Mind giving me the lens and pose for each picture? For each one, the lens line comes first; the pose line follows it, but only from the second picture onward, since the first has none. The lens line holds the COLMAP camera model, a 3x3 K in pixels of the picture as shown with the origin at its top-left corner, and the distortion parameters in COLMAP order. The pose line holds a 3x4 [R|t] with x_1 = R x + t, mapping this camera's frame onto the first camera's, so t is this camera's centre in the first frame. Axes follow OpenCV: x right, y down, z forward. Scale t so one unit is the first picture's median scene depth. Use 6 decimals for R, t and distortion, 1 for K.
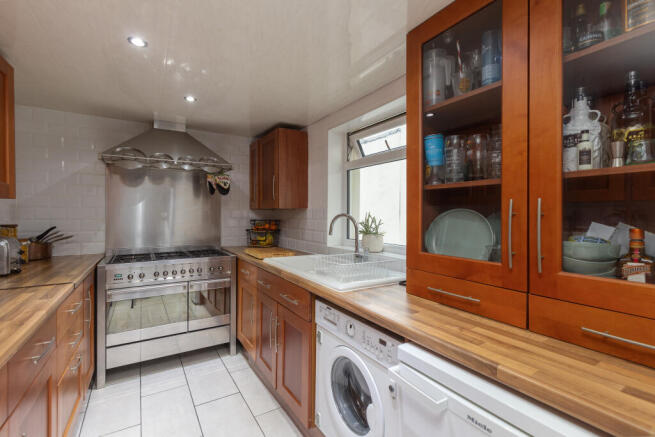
lens RADIAL K [[302.9, 0, 334.5], [0, 302.9, 215.3], [0, 0, 1]] dist [-0.000703, -0.000064]
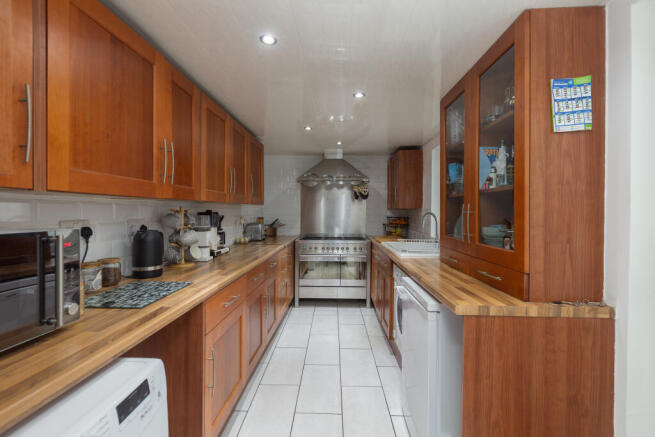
lens RADIAL K [[302.9, 0, 334.5], [0, 302.9, 215.3], [0, 0, 1]] dist [-0.000703, -0.000064]
pose [[0.844049, 0.008174, -0.536203, 0.335903], [-0.005583, 0.999964, 0.006456, 0.001341], [0.536236, -0.002455, 0.844064, -0.352617]]
